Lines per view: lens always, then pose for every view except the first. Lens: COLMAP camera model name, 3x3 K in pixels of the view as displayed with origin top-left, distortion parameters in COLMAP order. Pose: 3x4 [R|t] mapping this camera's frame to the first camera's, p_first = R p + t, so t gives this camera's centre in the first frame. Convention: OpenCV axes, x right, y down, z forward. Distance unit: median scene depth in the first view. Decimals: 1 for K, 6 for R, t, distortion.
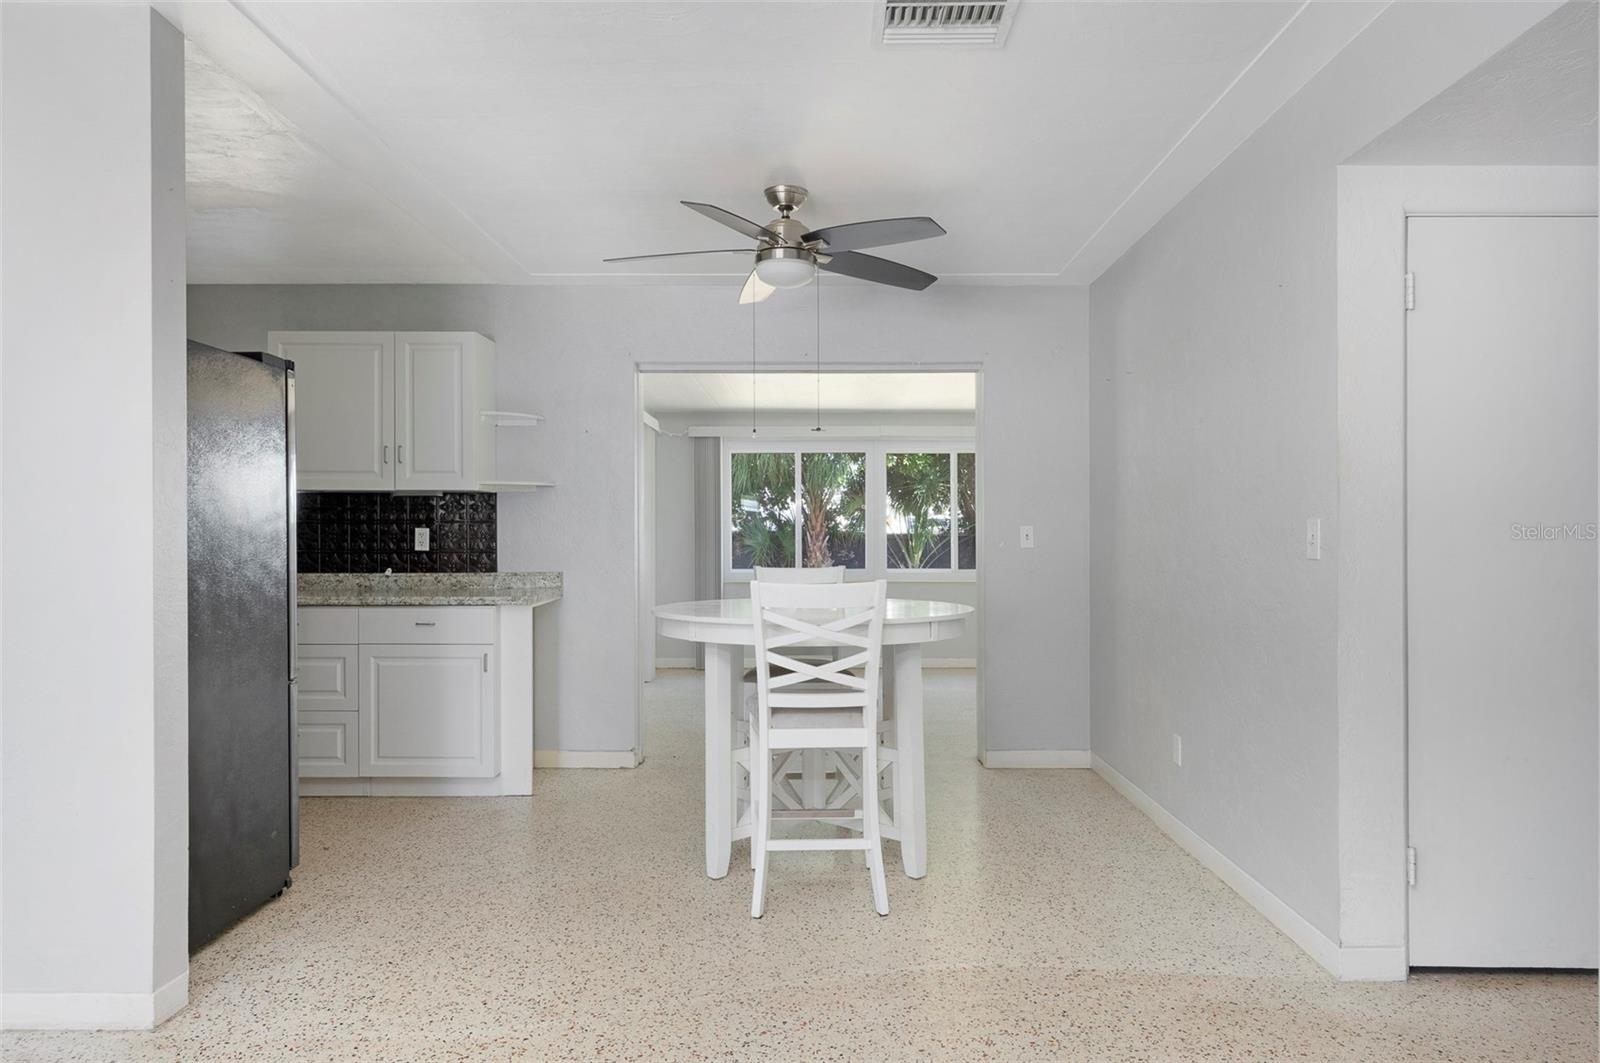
lens RADIAL K [[1006.7, 0, 780.6], [0, 1006.7, 535.9], [0, 0, 1]] dist [0.003885, 0.000560]
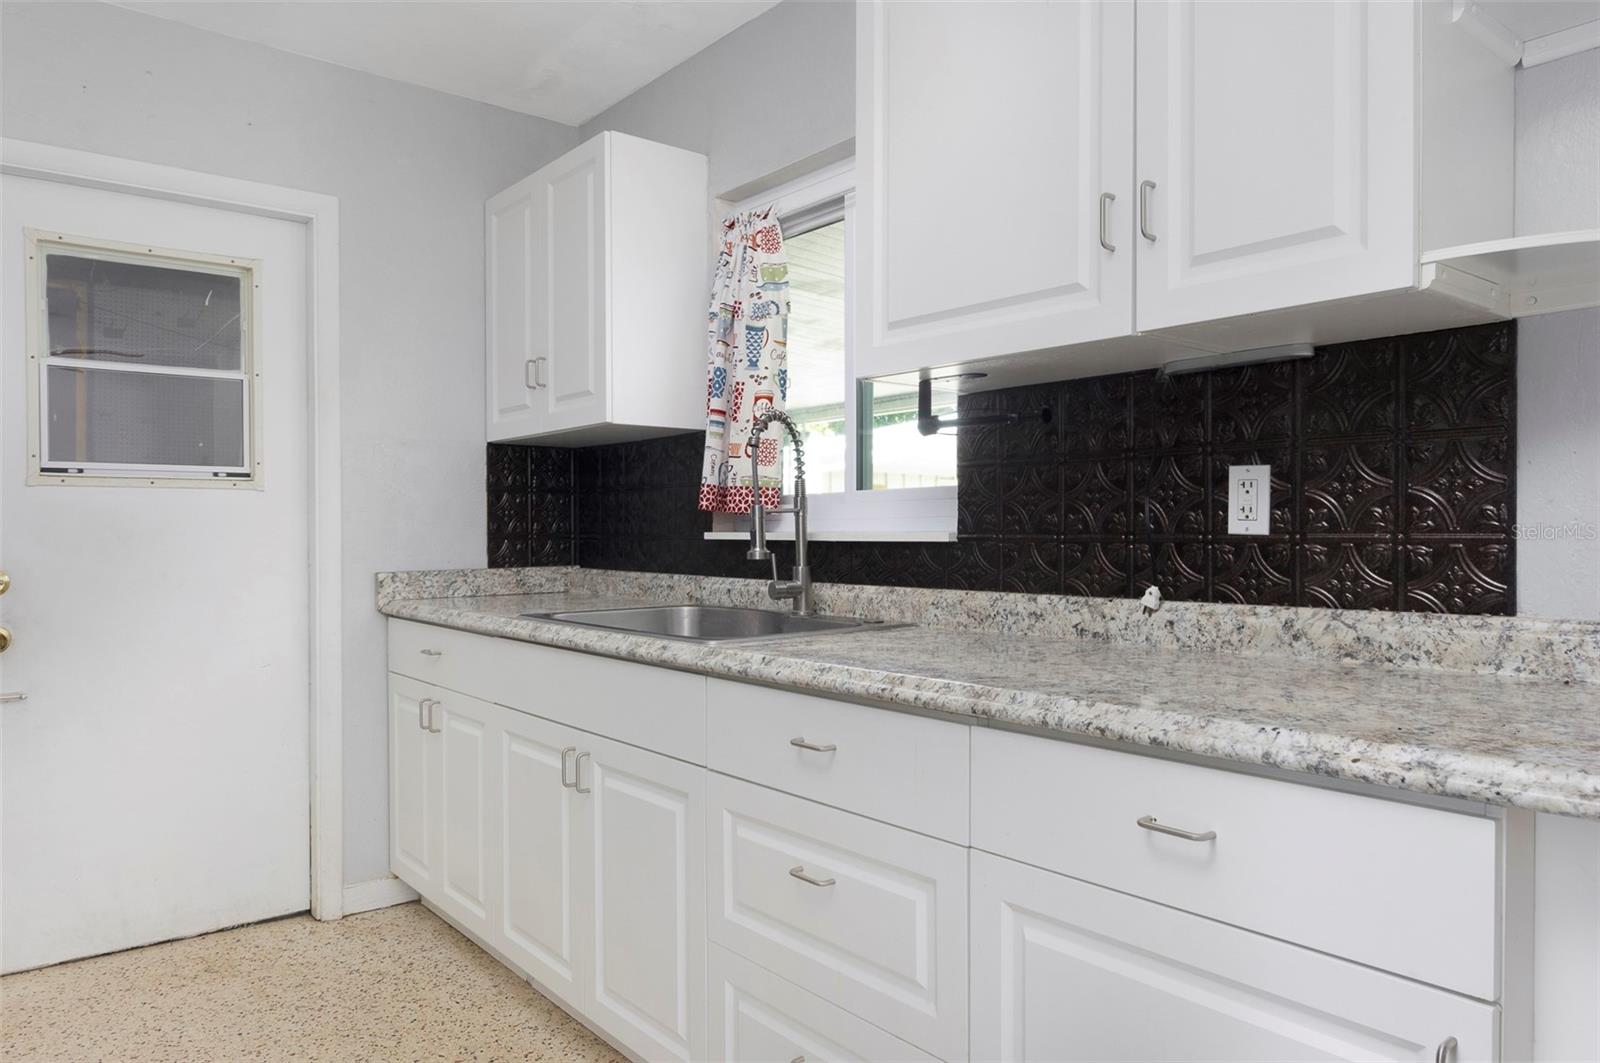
lens RADIAL K [[997.7, 0, 874.6], [0, 997.7, 532.9], [0, 0, 1]] dist [-0.001164, 0.000074]
pose [[0.670792, -0.002495, -0.741641, -0.200991], [-0.004283, 0.999965, -0.007237, 0.016895], [0.741633, 0.008031, 0.670758, 0.702895]]
